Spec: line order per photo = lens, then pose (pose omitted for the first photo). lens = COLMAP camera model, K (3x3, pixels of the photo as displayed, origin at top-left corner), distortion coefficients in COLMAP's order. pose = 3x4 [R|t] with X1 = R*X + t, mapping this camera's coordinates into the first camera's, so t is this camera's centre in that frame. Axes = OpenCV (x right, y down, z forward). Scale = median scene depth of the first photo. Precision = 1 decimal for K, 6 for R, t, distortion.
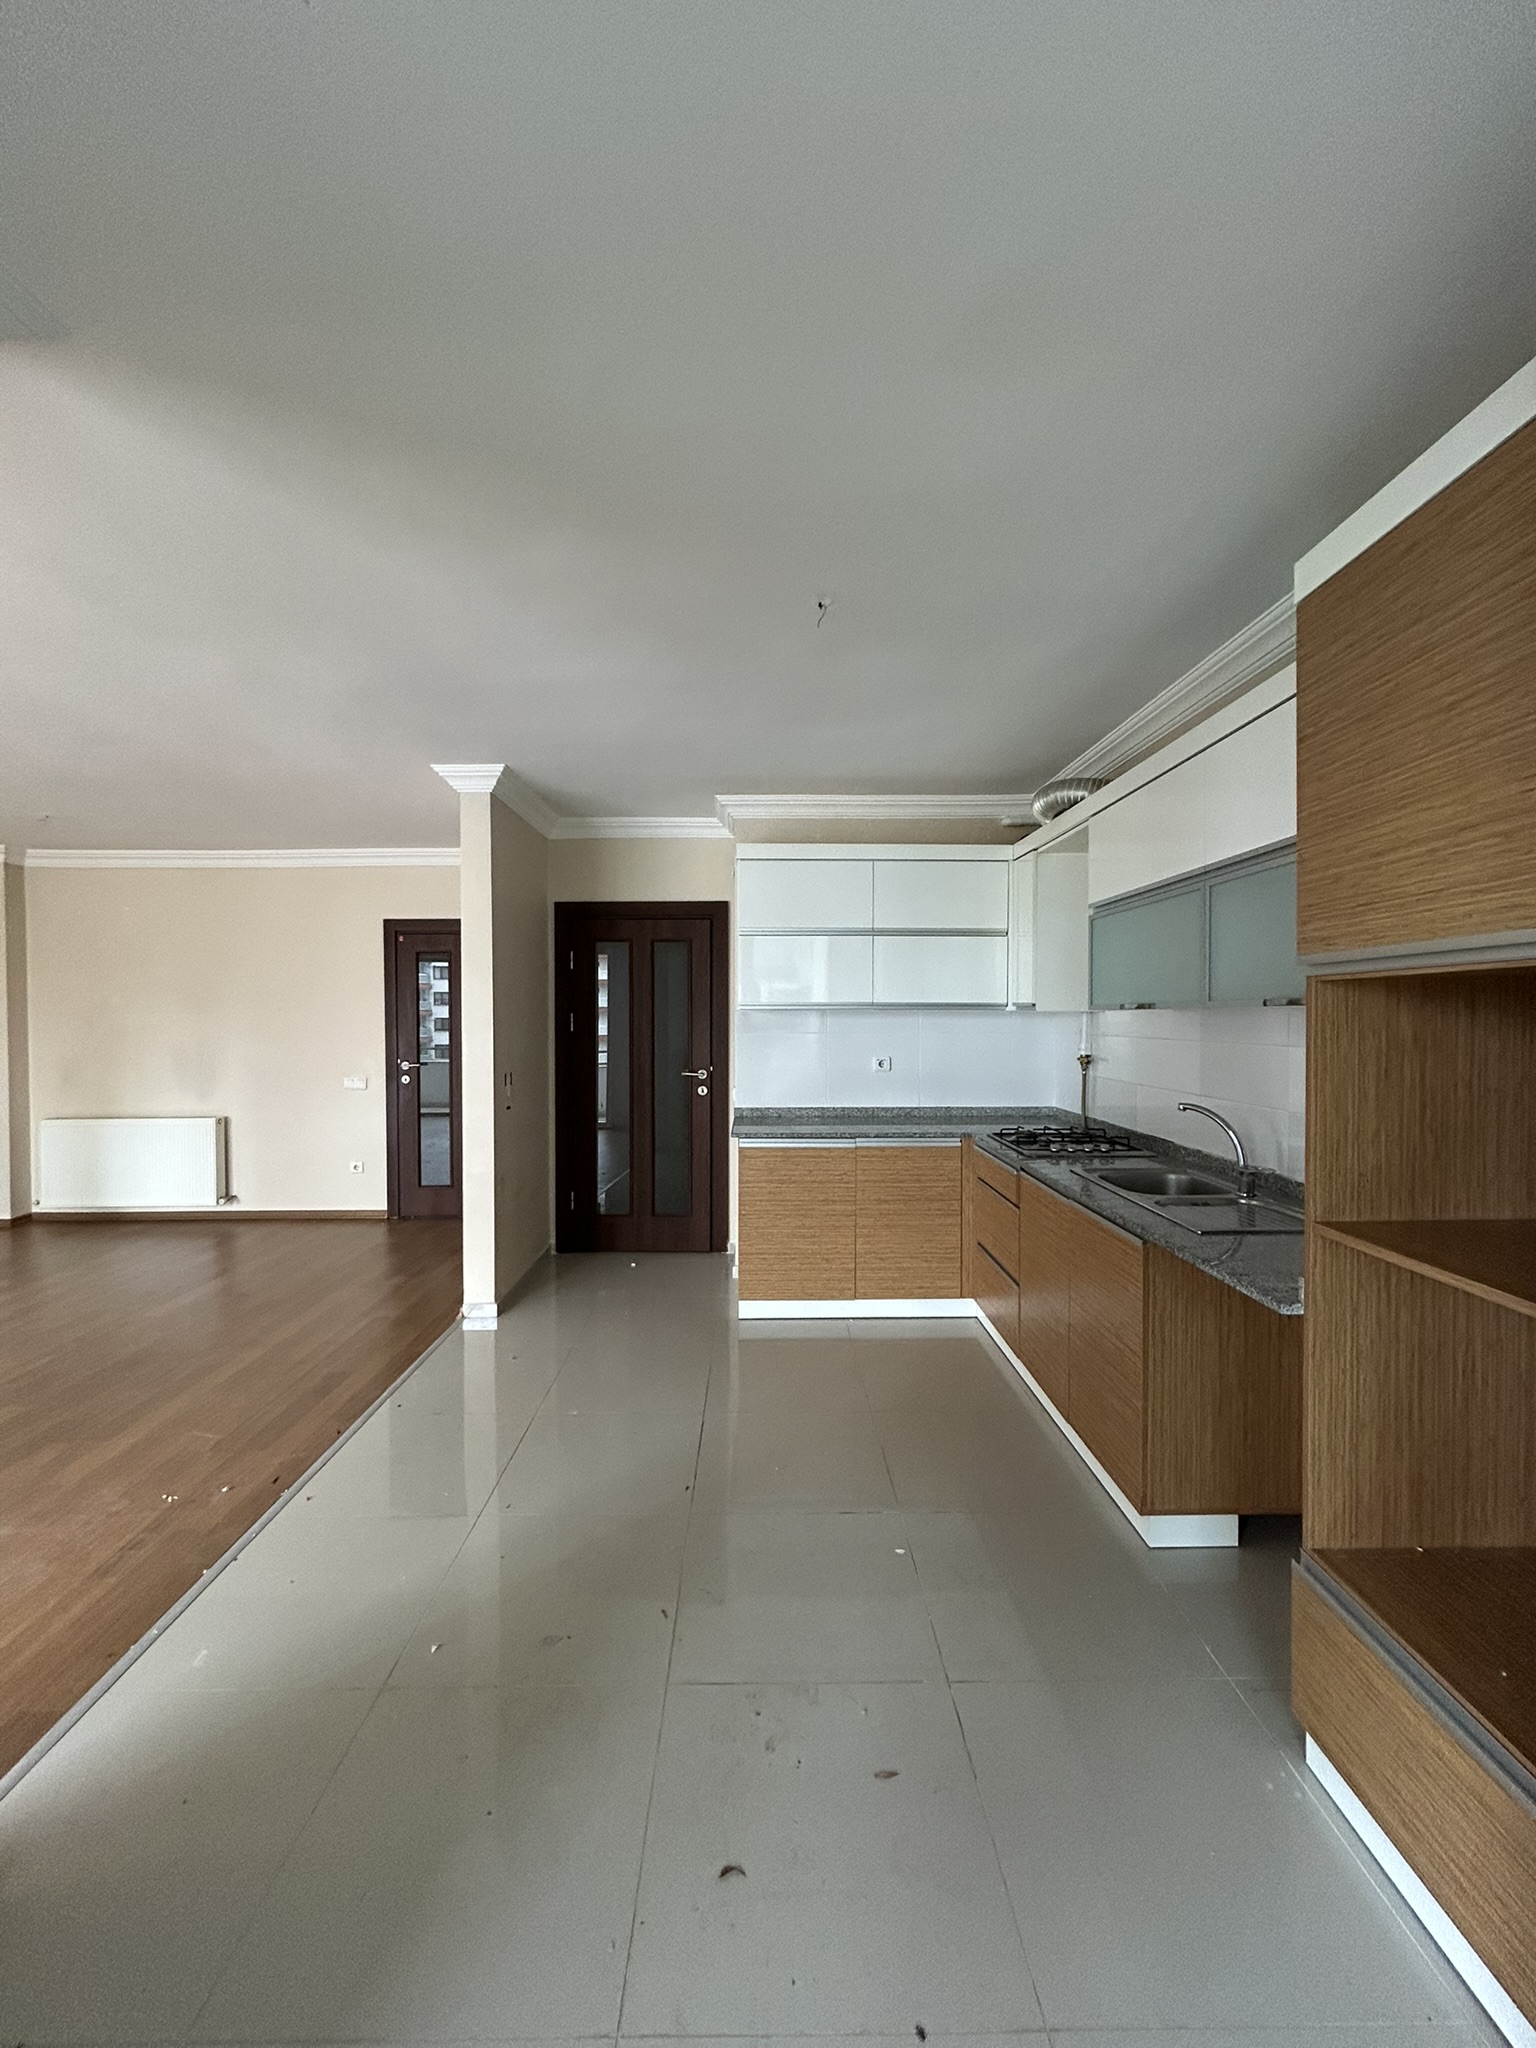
lens RADIAL K [[822.3, 0, 768.4], [0, 822.3, 1024.3], [0, 0, 1]] dist [-0.000989, 0.000613]
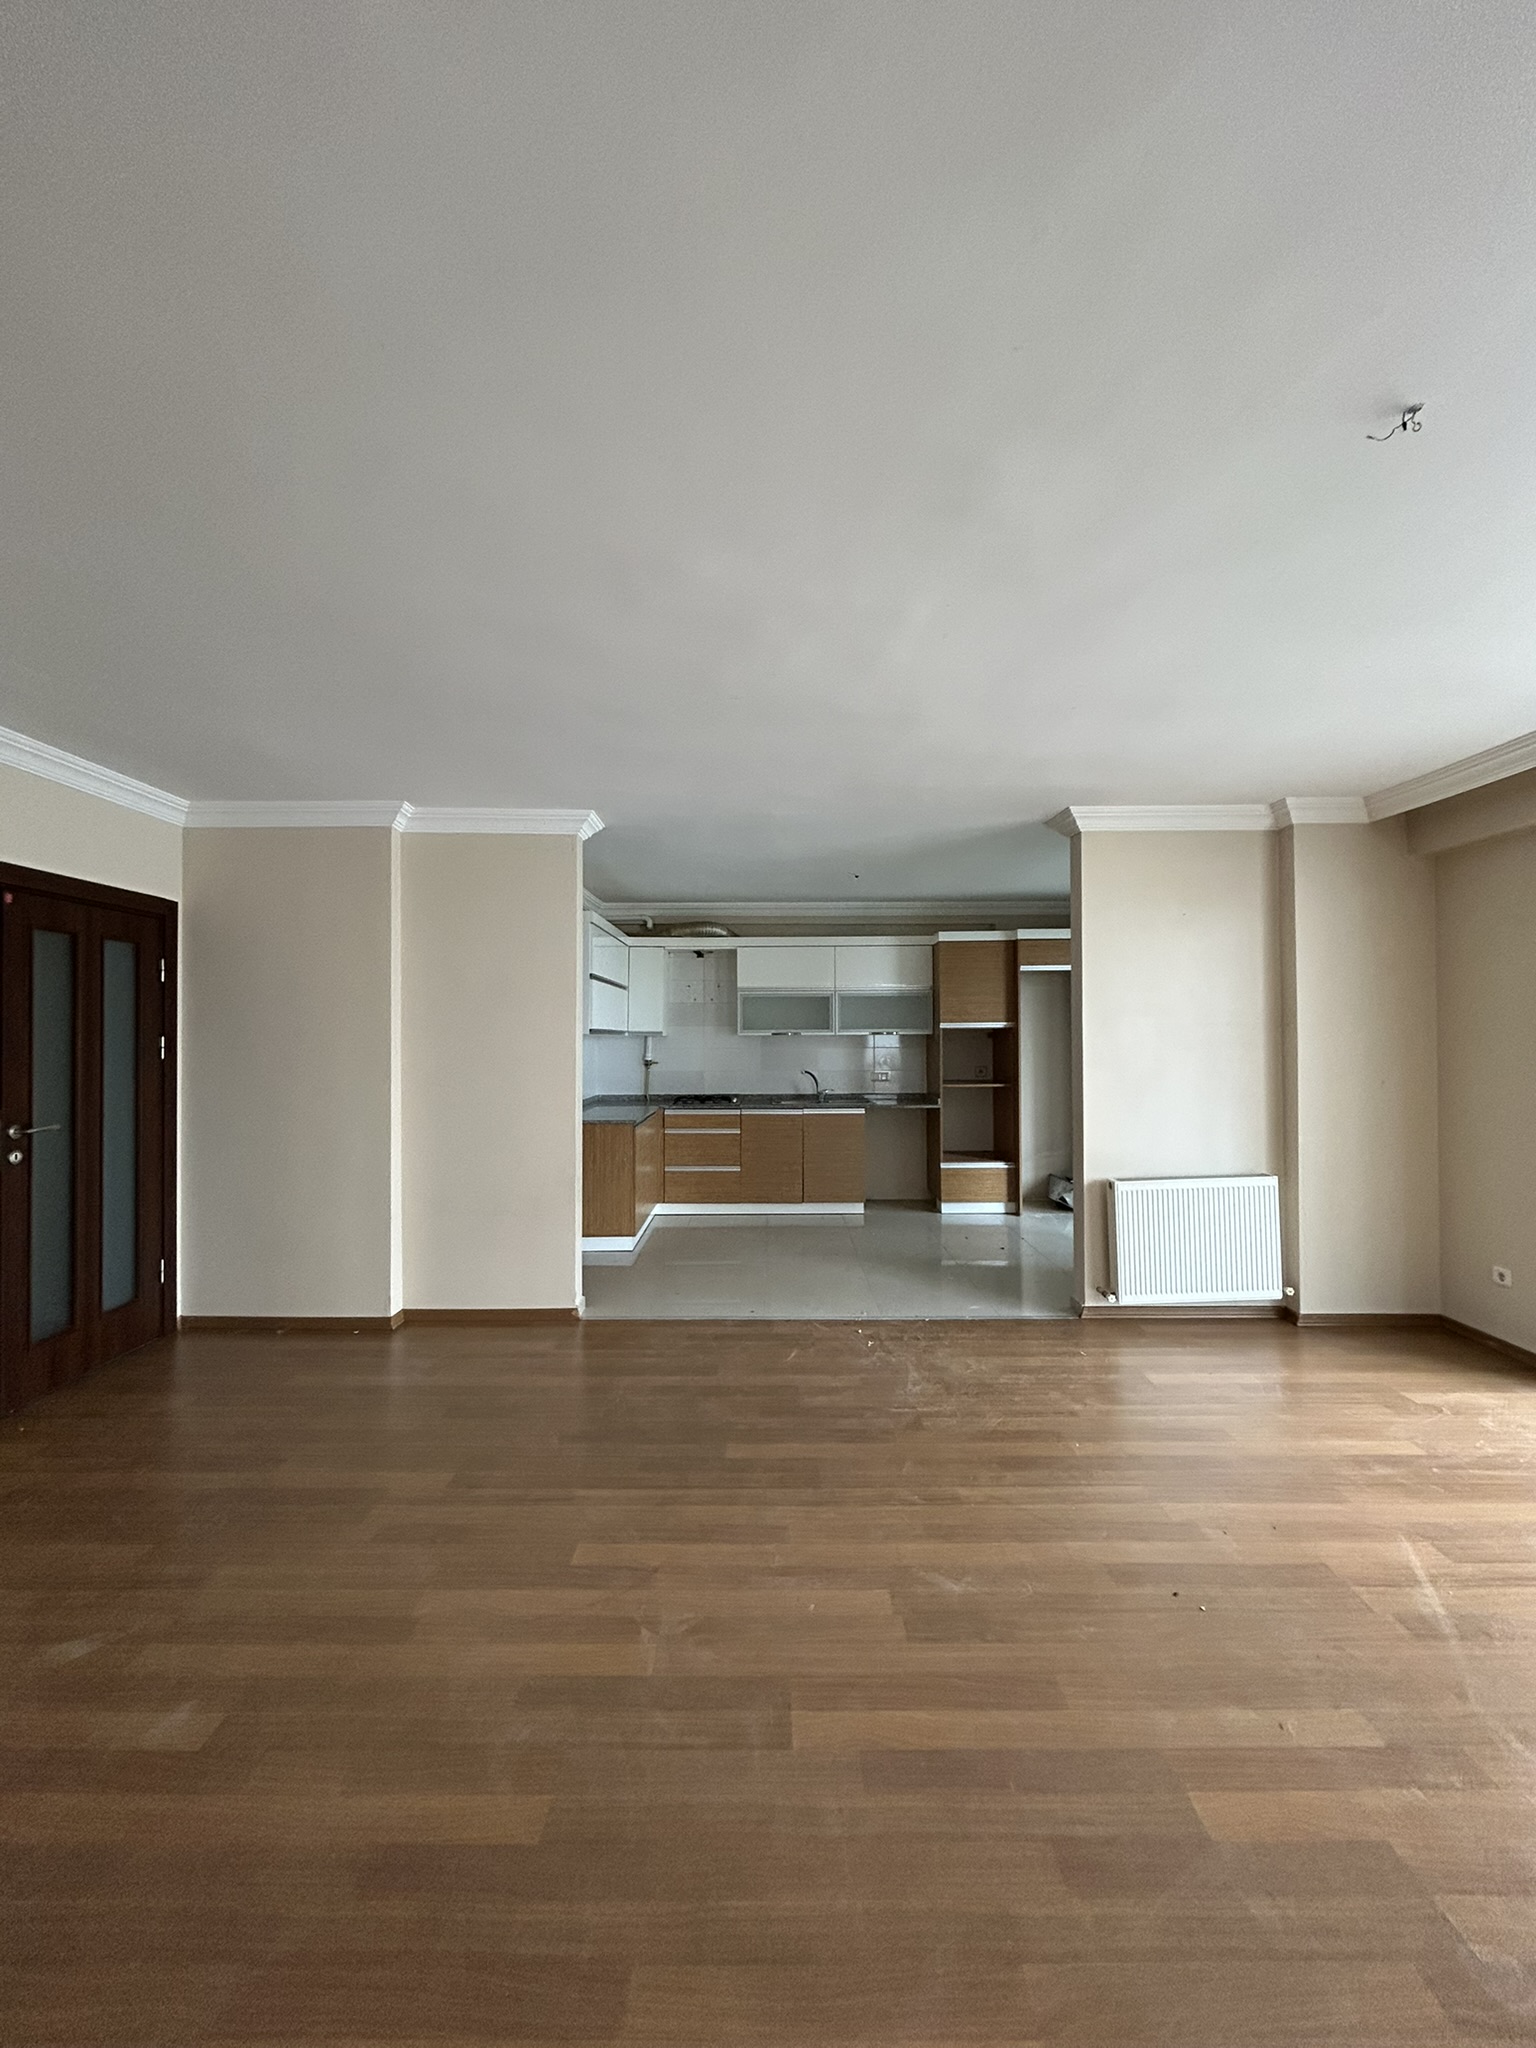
lens RADIAL K [[822.3, 0, 771.9], [0, 822.3, 1027.0], [0, 0, 1]] dist [-0.000989, 0.000613]
pose [[0.012068, 0.014895, 0.999816, -1.465717], [0.015661, 0.999764, -0.015084, -0.004607], [-0.999805, 0.015840, 0.011832, 0.734226]]
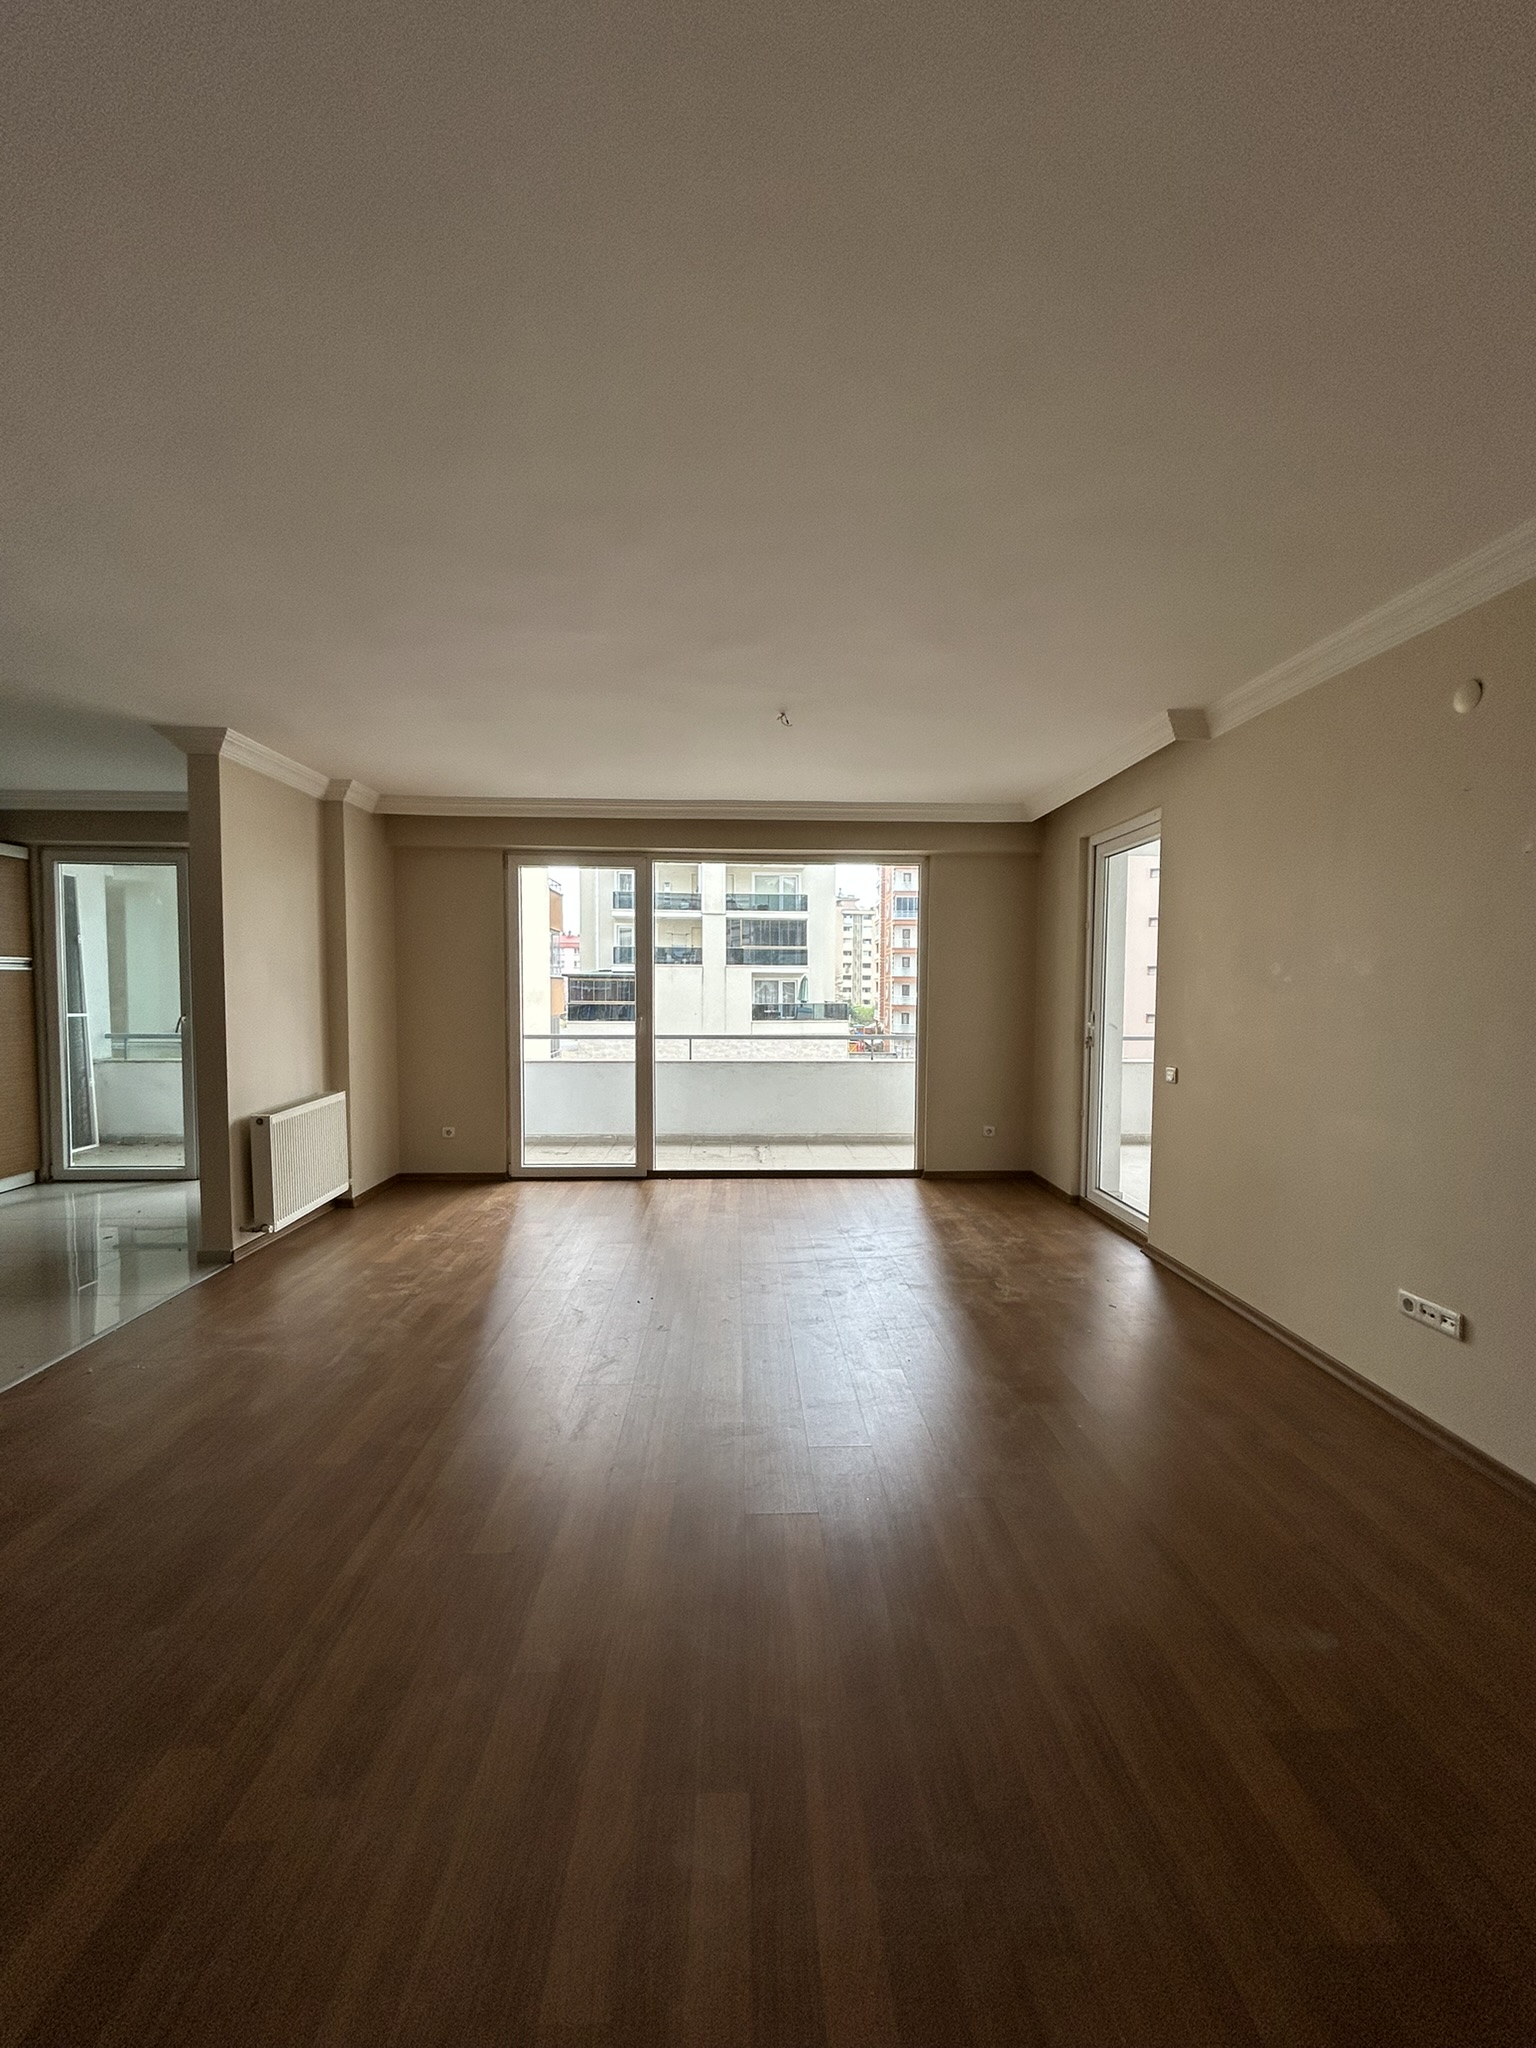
lens RADIAL K [[822.3, 0, 766.3], [0, 822.3, 1027.0], [0, 0, 1]] dist [-0.000989, 0.000613]
pose [[-0.999778, 0.000048, -0.021068, -1.033510], [-0.001285, 0.997996, 0.063263, -0.000641], [0.021029, 0.063276, -0.997774, 1.391828]]
